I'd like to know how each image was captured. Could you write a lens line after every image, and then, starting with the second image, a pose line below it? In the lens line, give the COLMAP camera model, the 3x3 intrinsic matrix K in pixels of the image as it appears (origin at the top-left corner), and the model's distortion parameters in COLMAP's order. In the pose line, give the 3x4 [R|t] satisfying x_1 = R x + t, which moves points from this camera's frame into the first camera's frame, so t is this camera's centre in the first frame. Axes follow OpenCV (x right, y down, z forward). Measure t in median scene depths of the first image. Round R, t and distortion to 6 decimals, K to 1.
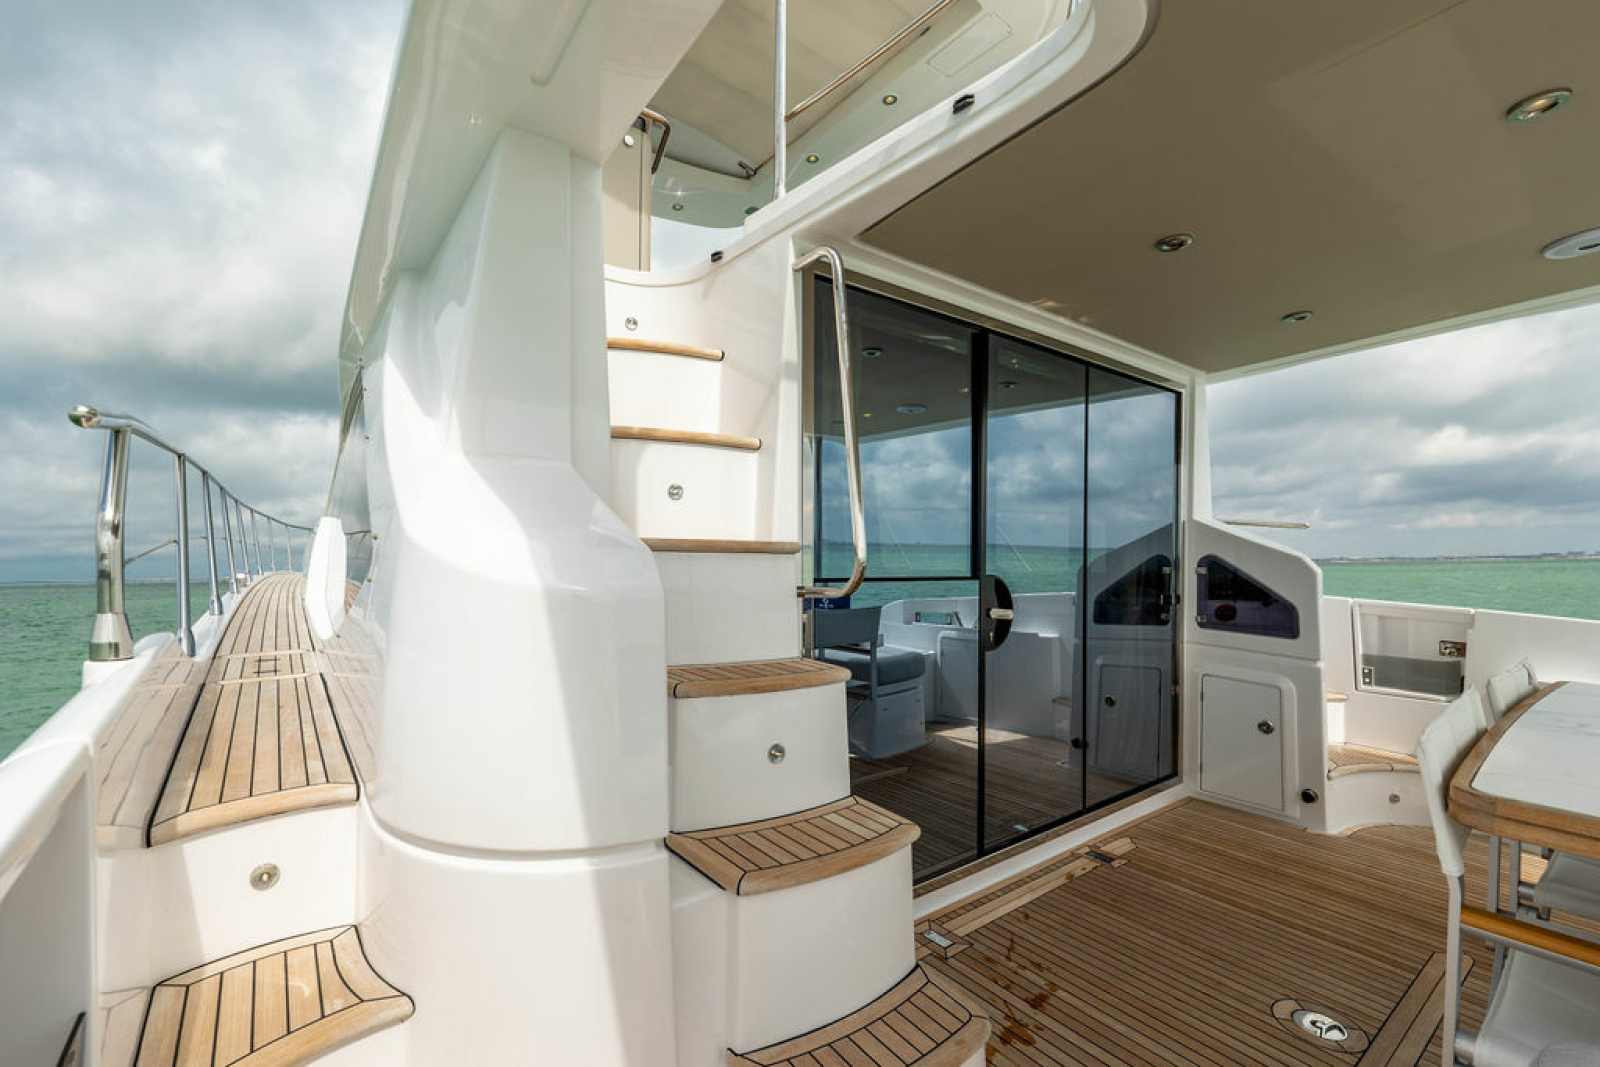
lens RADIAL K [[665.6, 0, 800.0], [0, 665.6, 533.5], [0, 0, 1]] dist [-0.000859, -0.003316]
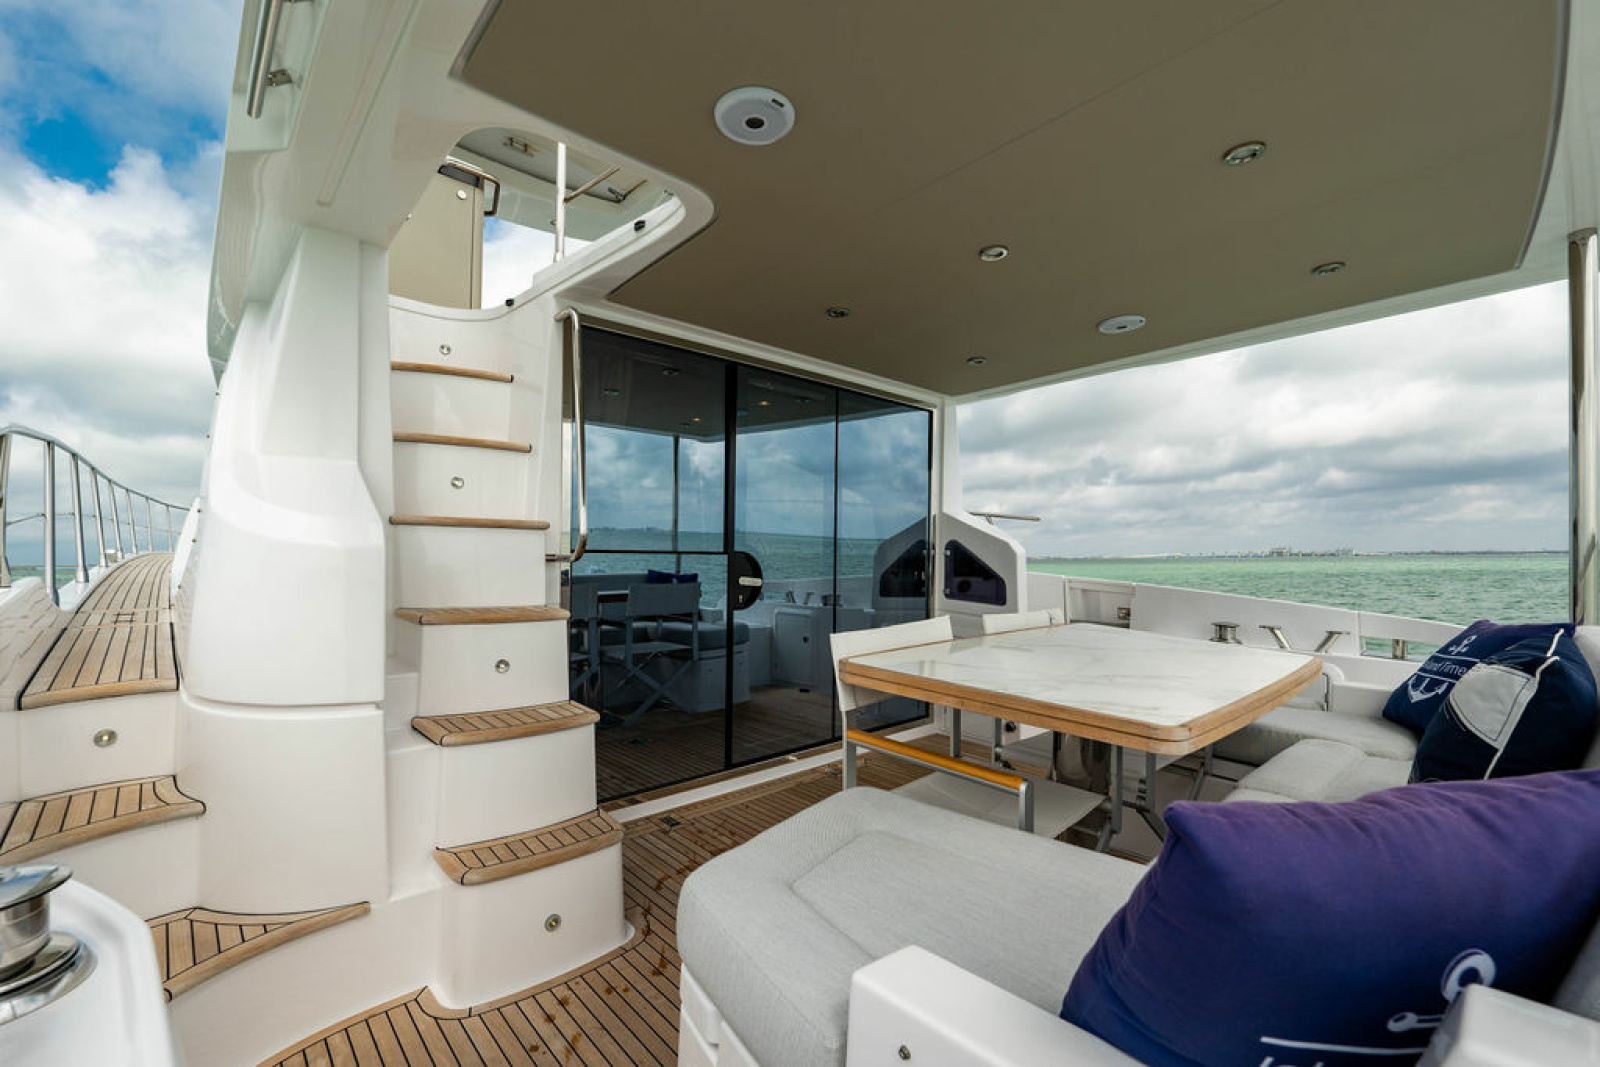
lens RADIAL K [[658.8, 0, 800.1], [0, 658.8, 519.3], [0, 0, 1]] dist [-0.002331, -0.000869]
pose [[0.994711, 0.014622, 0.101671, 0.272888], [-0.013879, 0.999872, -0.008004, 0.008893], [-0.101775, 0.006551, 0.994786, -0.290790]]
